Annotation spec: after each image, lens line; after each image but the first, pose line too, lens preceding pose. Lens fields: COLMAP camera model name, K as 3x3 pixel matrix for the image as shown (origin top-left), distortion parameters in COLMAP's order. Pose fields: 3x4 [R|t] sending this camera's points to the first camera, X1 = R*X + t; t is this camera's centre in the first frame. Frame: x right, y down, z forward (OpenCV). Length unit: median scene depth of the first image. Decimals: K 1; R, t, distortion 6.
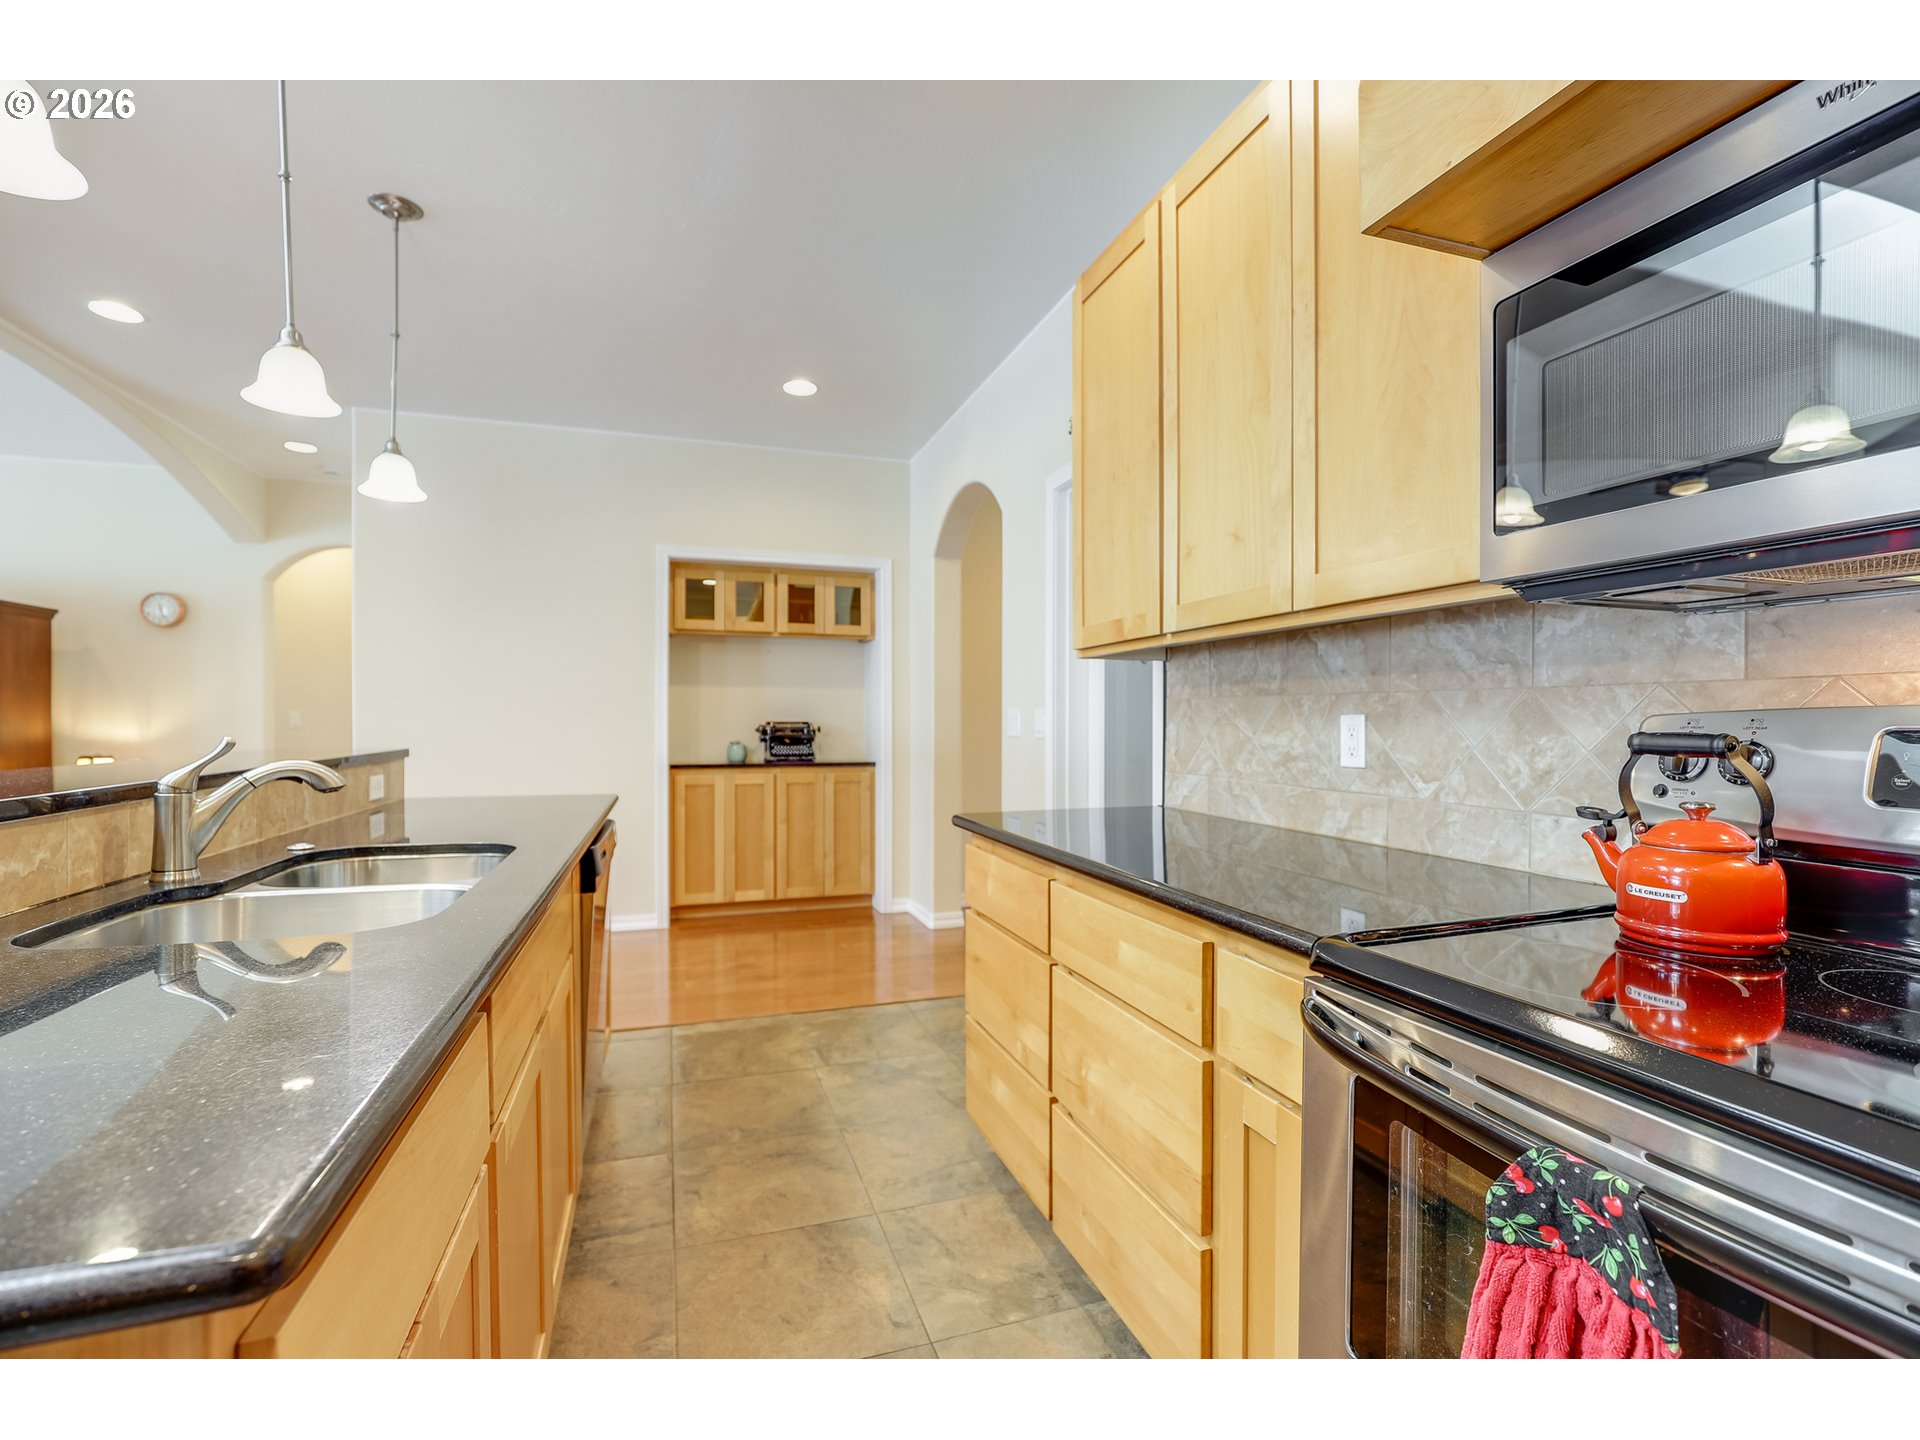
lens RADIAL K [[873.4, 0, 960.6], [0, 873.4, 728.6], [0, 0, 1]] dist [-0.023981, 0.005673]
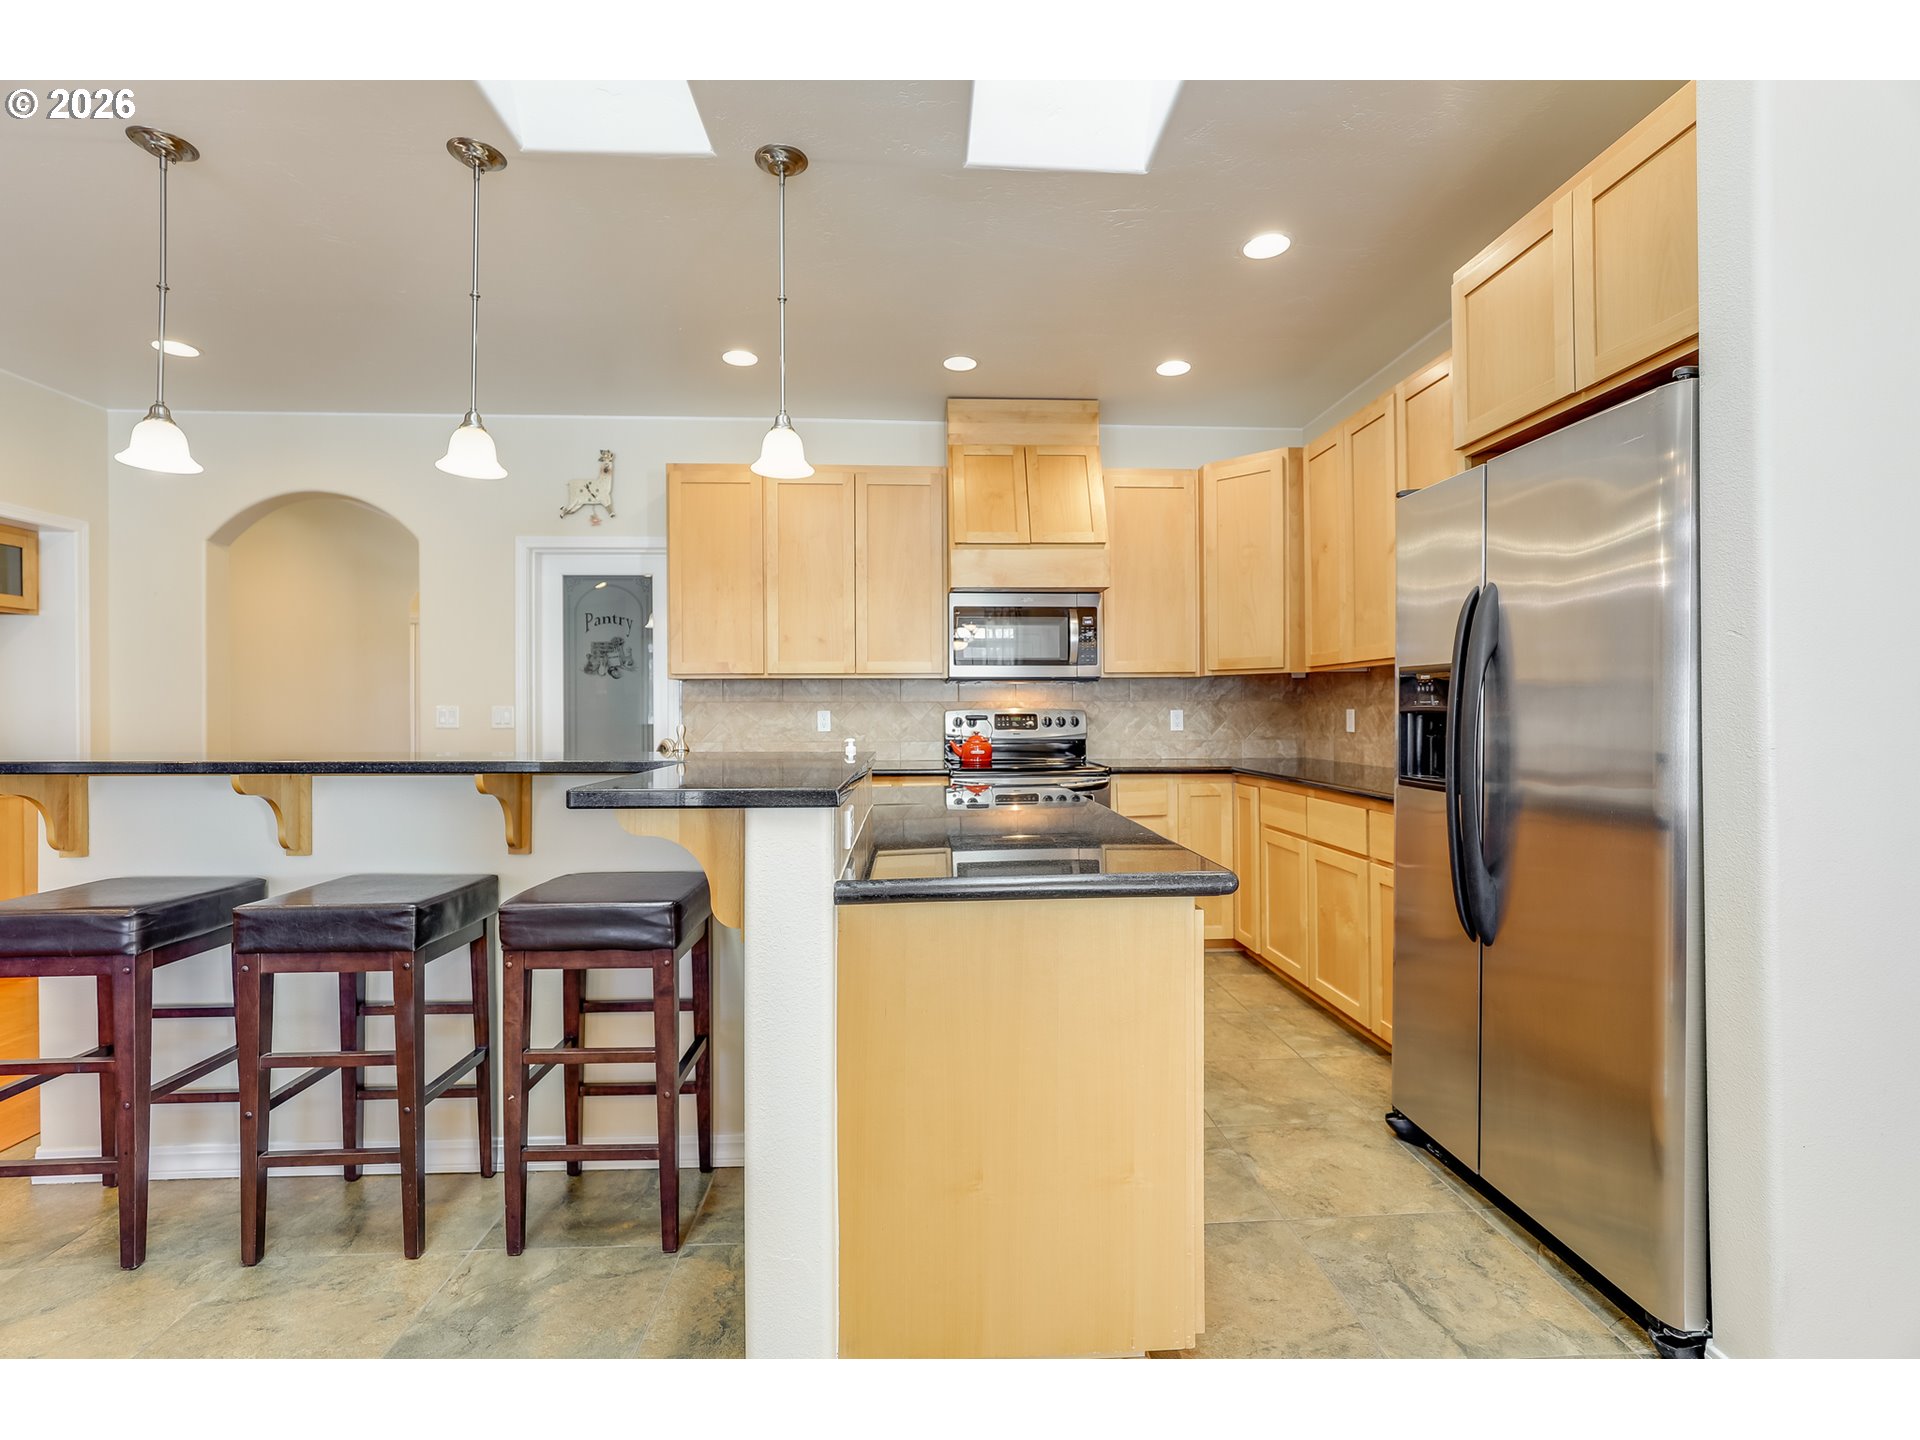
lens RADIAL K [[871.2, 0, 960.8], [0, 871.2, 715.1], [0, 0, 1]] dist [-0.011239, 0.001107]
pose [[0.258734, -0.006216, 0.965929, -1.859454], [0.014320, 0.999894, 0.002599, -0.003880], [-0.965842, 0.013159, 0.258796, -0.028007]]
